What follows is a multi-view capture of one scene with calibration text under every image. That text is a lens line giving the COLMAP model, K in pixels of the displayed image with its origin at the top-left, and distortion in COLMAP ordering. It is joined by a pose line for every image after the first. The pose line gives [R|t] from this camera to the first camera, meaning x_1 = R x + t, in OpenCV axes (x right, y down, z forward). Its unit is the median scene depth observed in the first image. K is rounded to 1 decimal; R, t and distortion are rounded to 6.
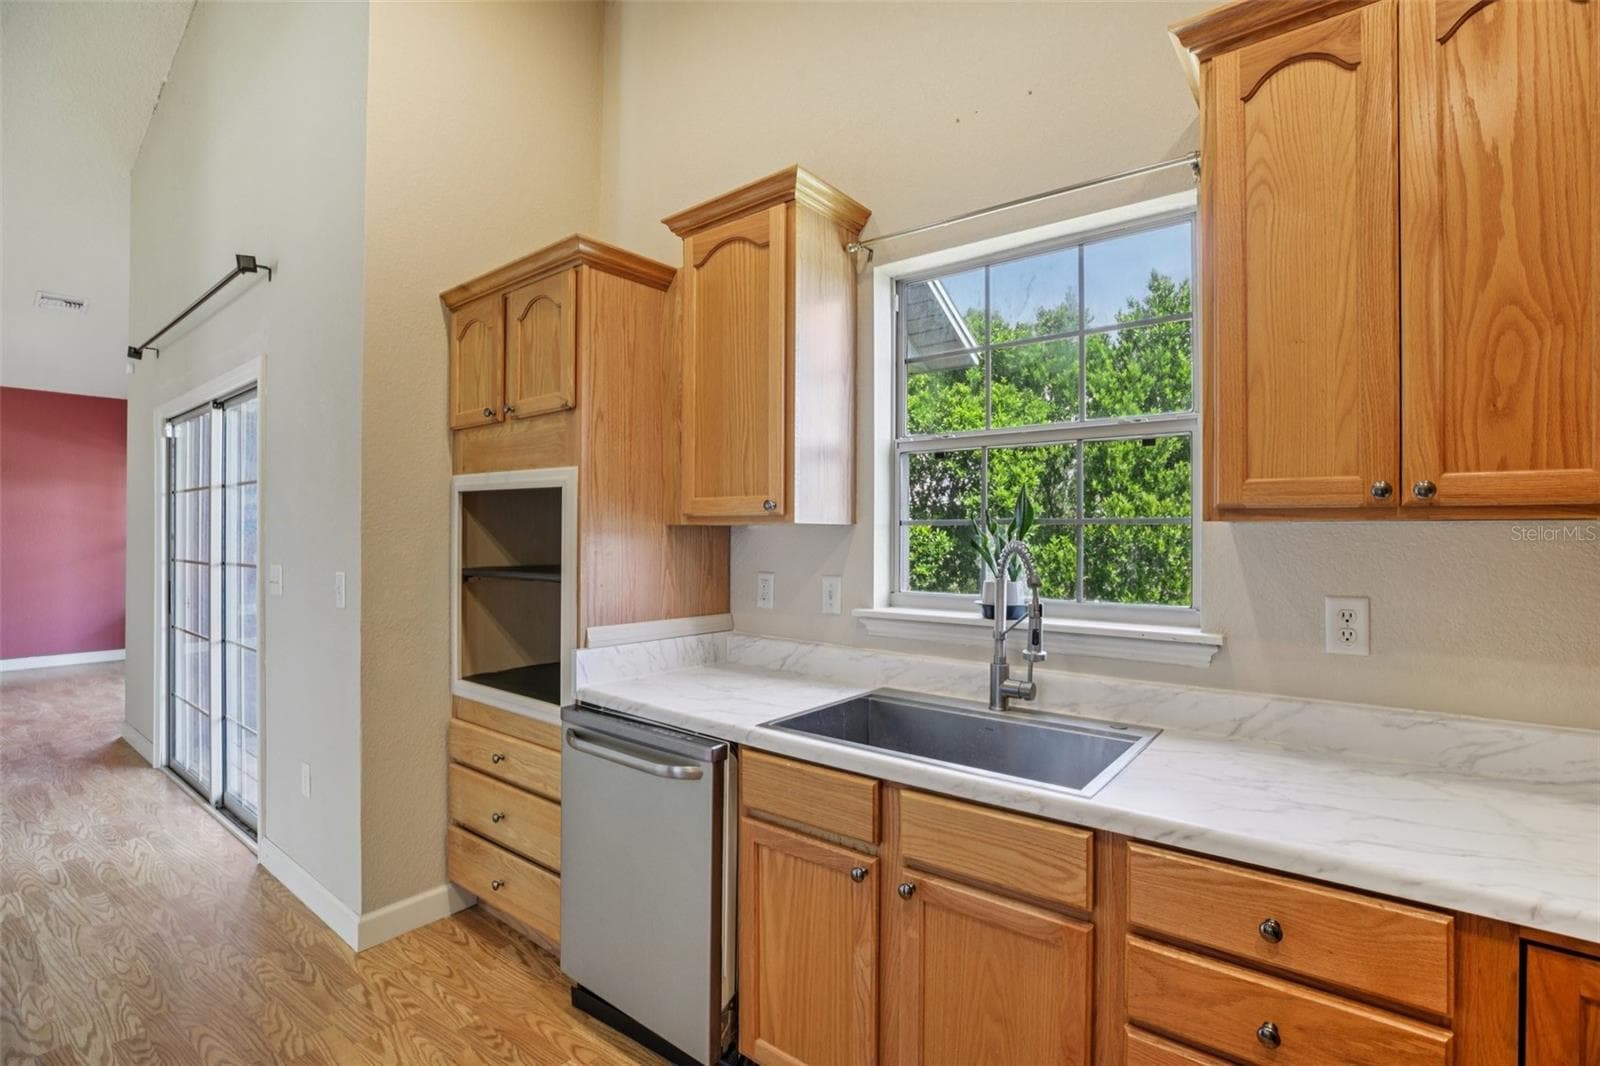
lens RADIAL K [[732.4, 0, 800.0], [0, 732.4, 533.0], [0, 0, 1]] dist [0.000265, 0.000686]
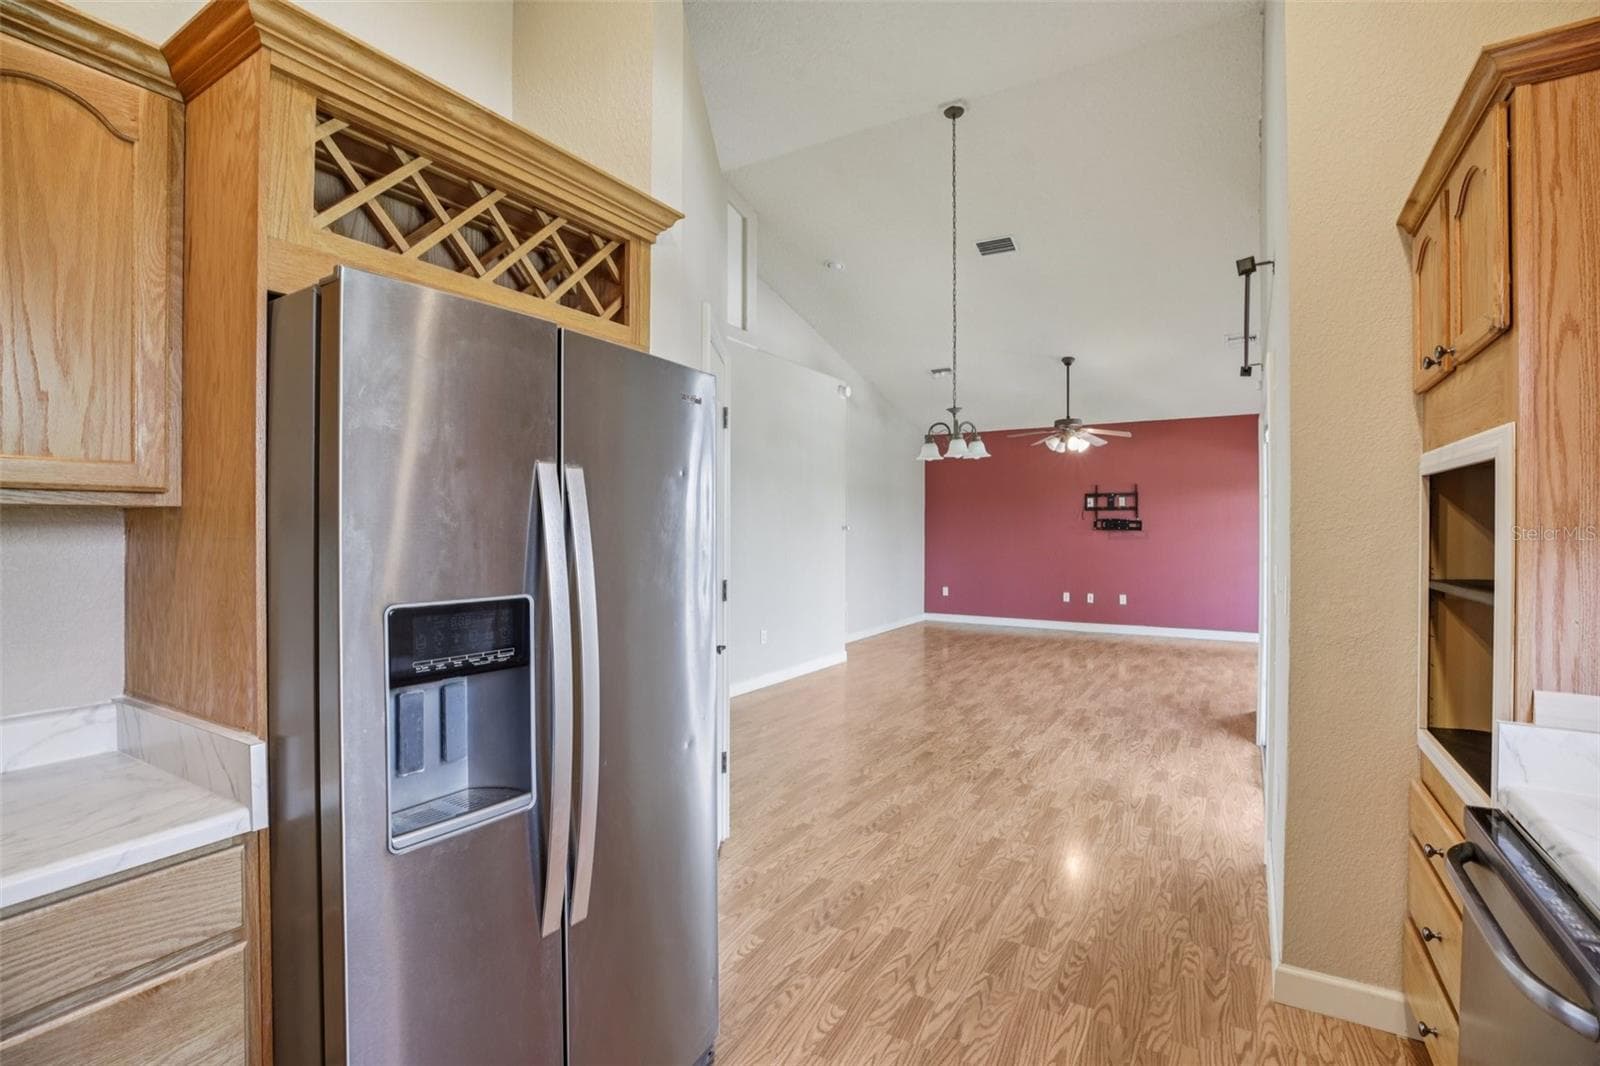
lens RADIAL K [[737.9, 0, 809.2], [0, 737.9, 529.2], [0, 0, 1]] dist [-0.000308, 0.000402]
pose [[0.148335, -0.004112, -0.988929, 0.199625], [0.002559, 0.999990, -0.003774, -0.000849], [0.988934, -0.001971, 0.148344, 0.300860]]
